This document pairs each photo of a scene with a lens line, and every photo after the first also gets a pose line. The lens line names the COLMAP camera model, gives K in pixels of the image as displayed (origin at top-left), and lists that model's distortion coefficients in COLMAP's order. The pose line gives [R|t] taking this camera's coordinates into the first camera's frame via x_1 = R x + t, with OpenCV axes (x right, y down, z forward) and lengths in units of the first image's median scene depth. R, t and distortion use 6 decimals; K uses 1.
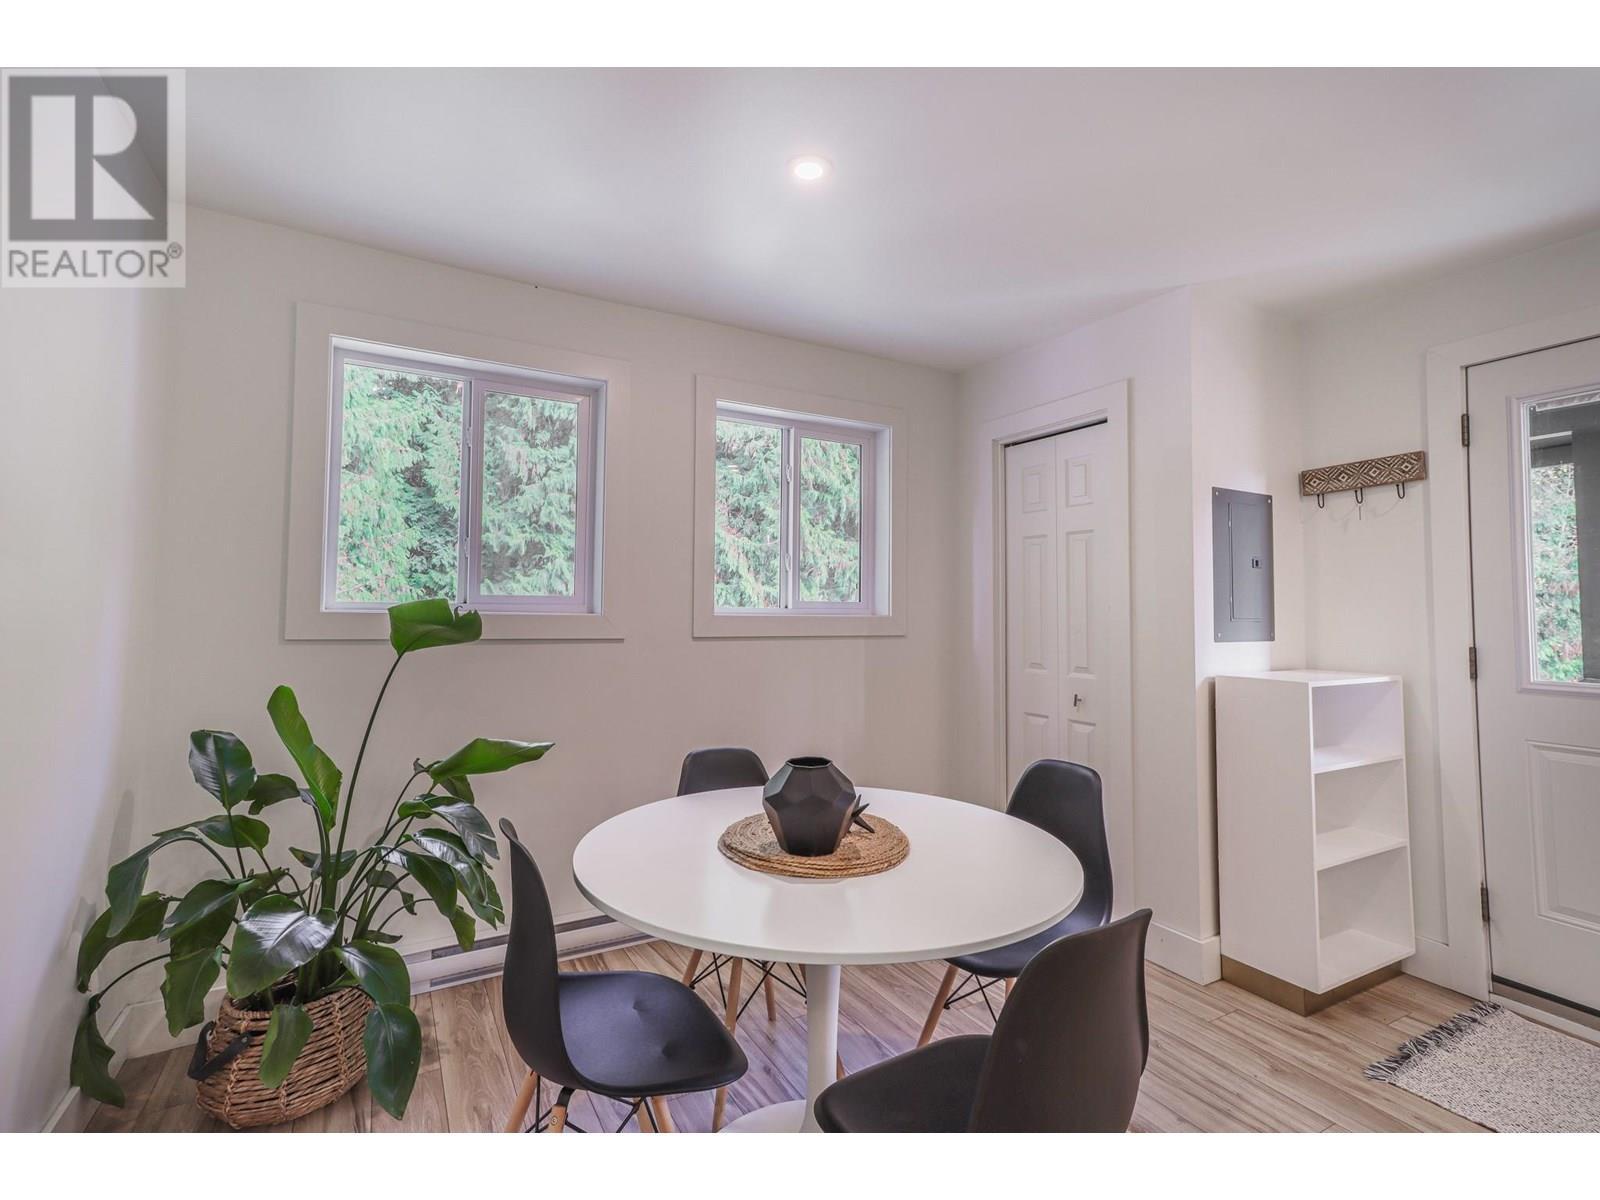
lens RADIAL K [[688.8, 0, 792.7], [0, 688.8, 590.4], [0, 0, 1]] dist [-0.010038, 0.000385]
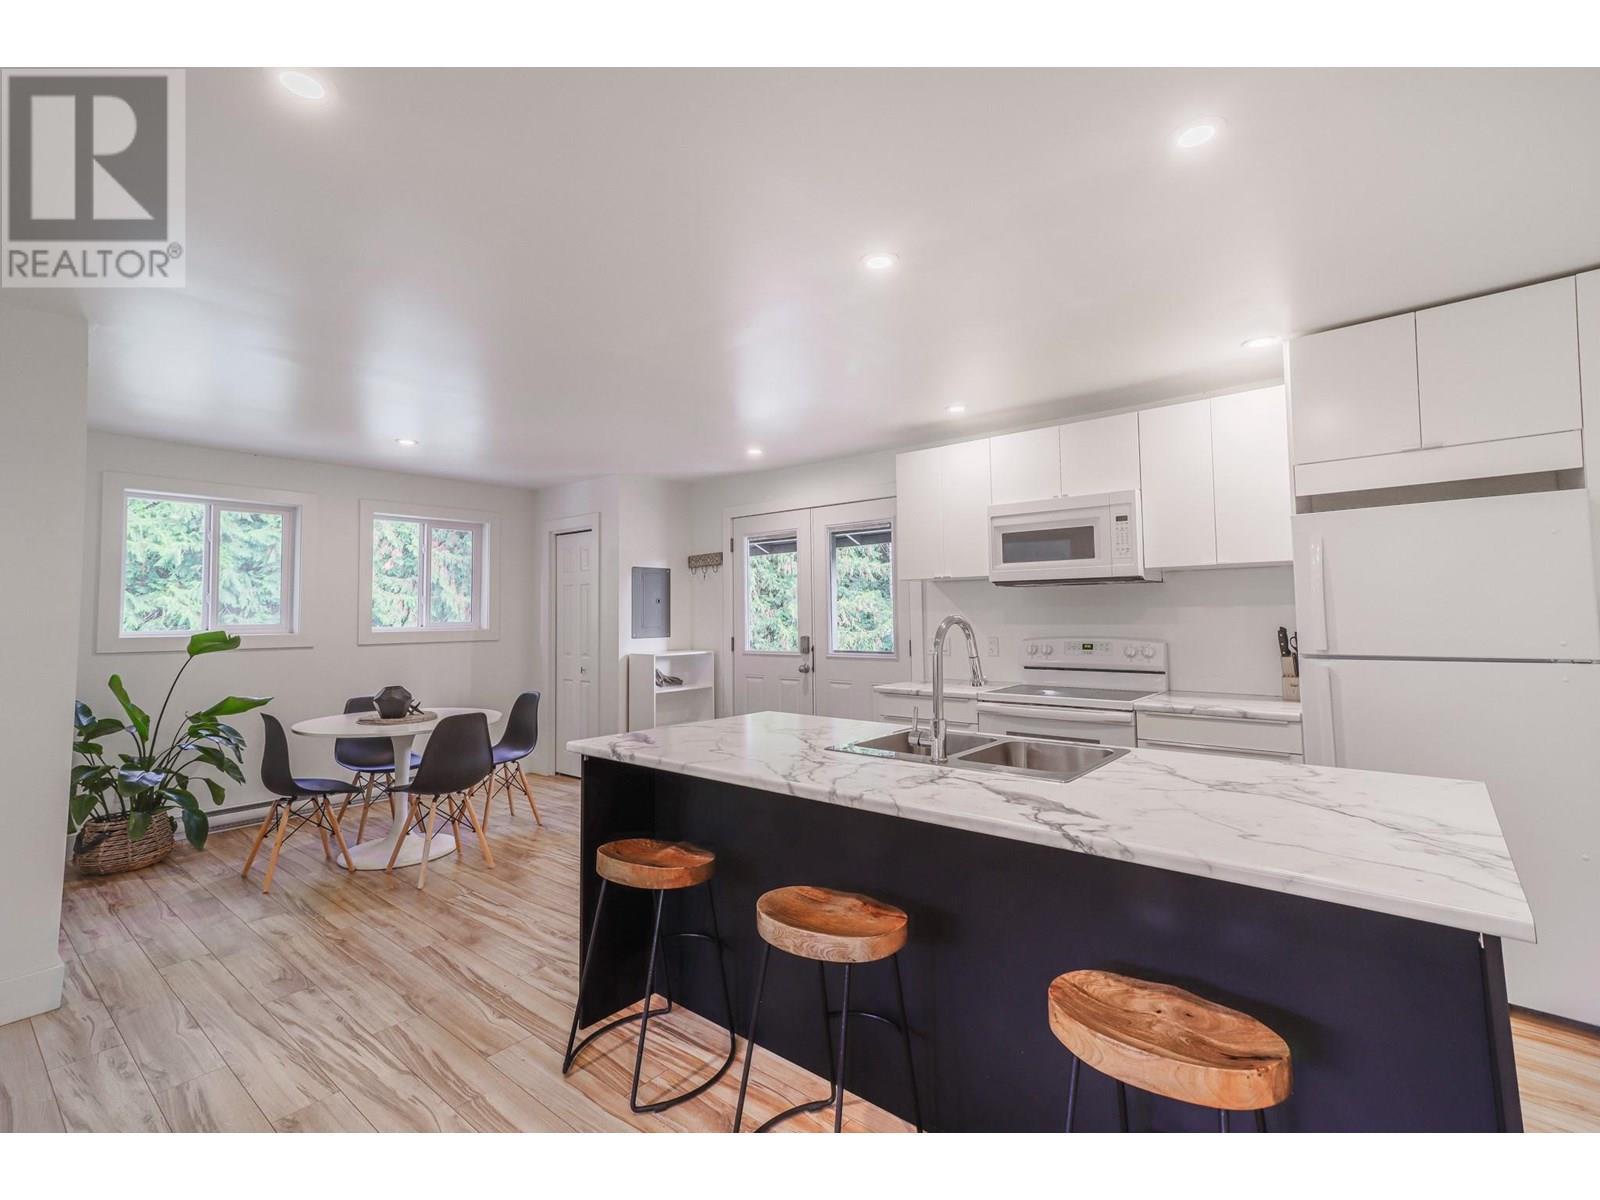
lens RADIAL K [[688.8, 0, 792.7], [0, 688.8, 590.4], [0, 0, 1]] dist [-0.010038, 0.000385]
pose [[0.930515, -0.006753, 0.366193, 0.273438], [0.008937, 0.999951, -0.004271, -0.059457], [-0.366146, 0.007247, 0.930529, -1.145747]]
